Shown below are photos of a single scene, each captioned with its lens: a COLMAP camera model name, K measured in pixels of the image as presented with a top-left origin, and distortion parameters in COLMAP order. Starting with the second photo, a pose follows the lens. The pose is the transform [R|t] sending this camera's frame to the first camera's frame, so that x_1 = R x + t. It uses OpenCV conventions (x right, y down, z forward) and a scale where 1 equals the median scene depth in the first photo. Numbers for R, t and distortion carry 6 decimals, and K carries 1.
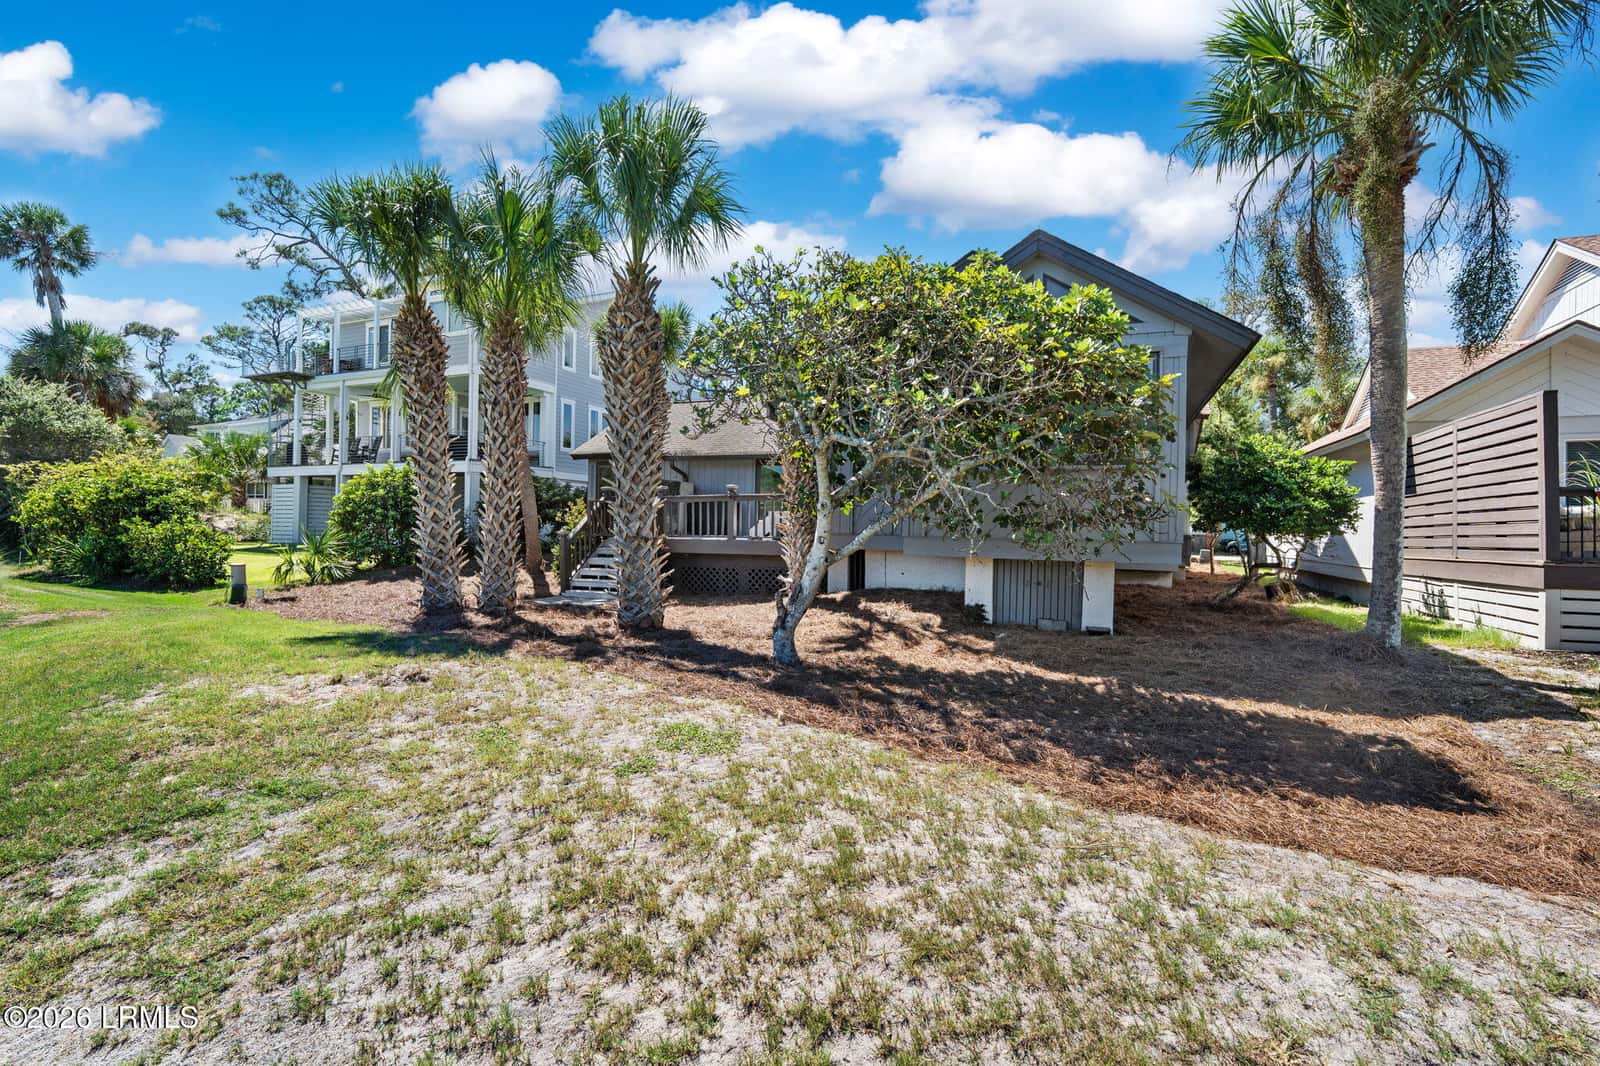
lens RADIAL K [[726.8, 0, 802.8], [0, 726.8, 526.4], [0, 0, 1]] dist [0.000584, -0.000189]
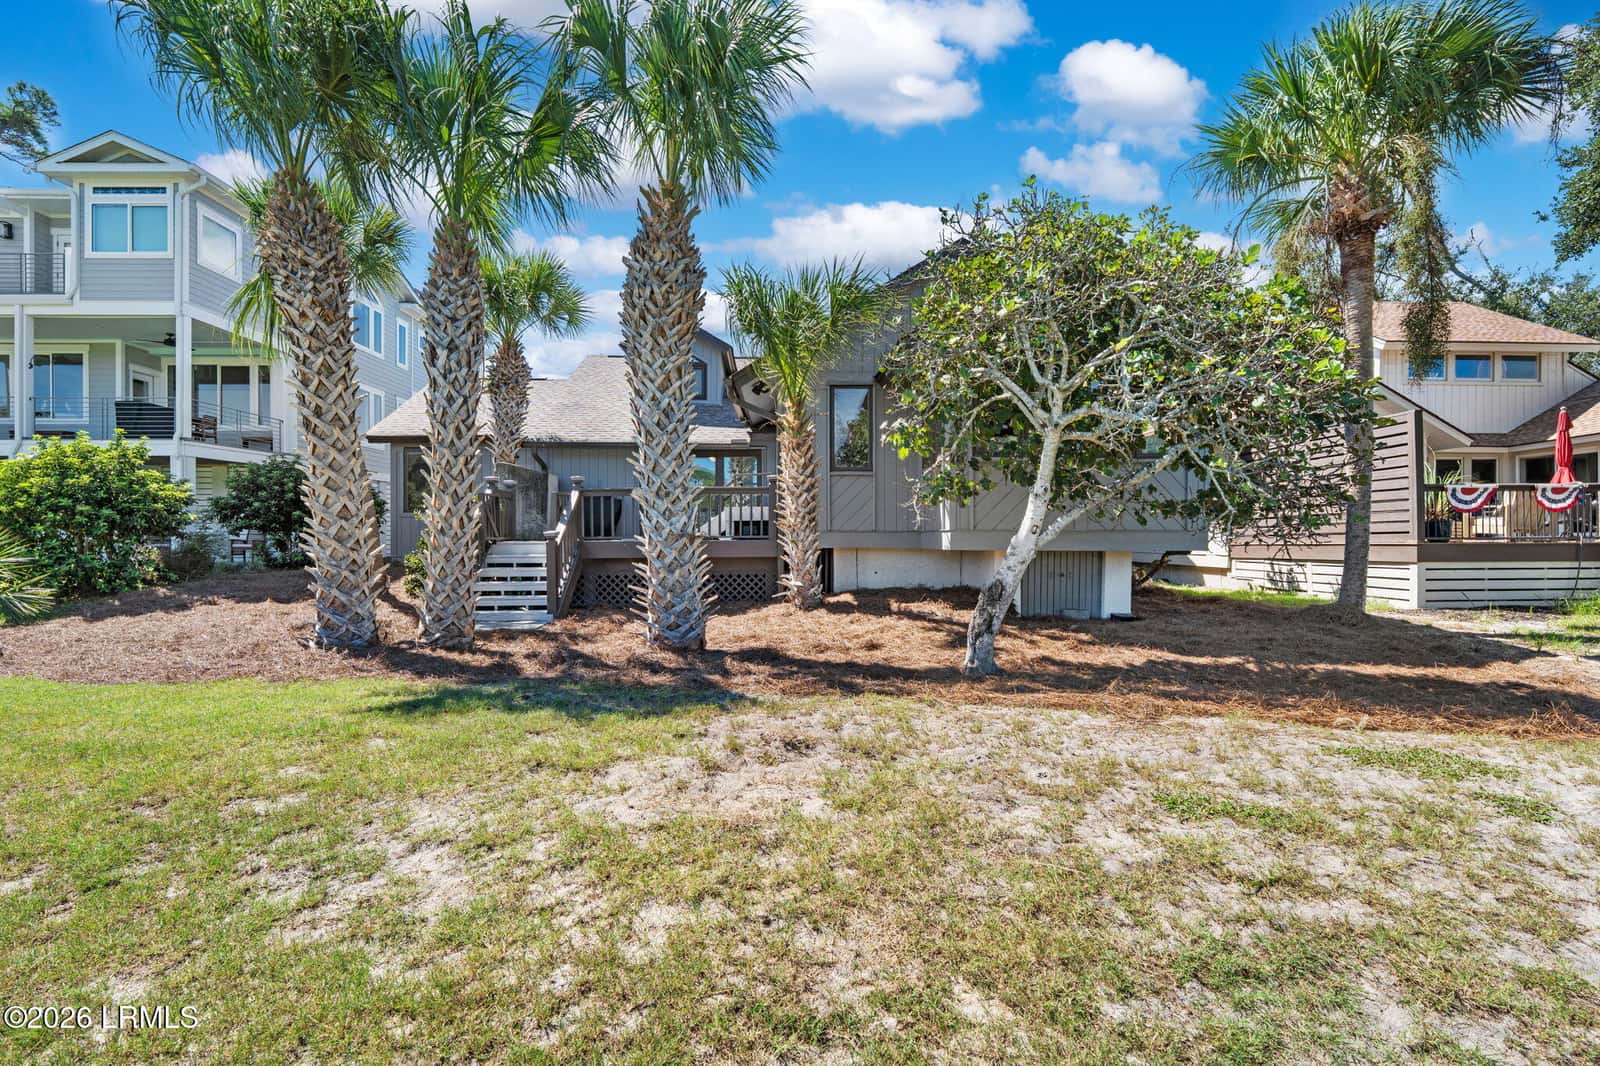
lens RADIAL K [[726.8, 0, 799.3], [0, 726.8, 536.2], [0, 0, 1]] dist [0.000584, -0.000189]
pose [[0.906597, -0.014889, 0.421734, -0.416644], [0.013997, 0.999888, 0.005213, 0.013107], [-0.421765, 0.001177, 0.906704, 0.221469]]
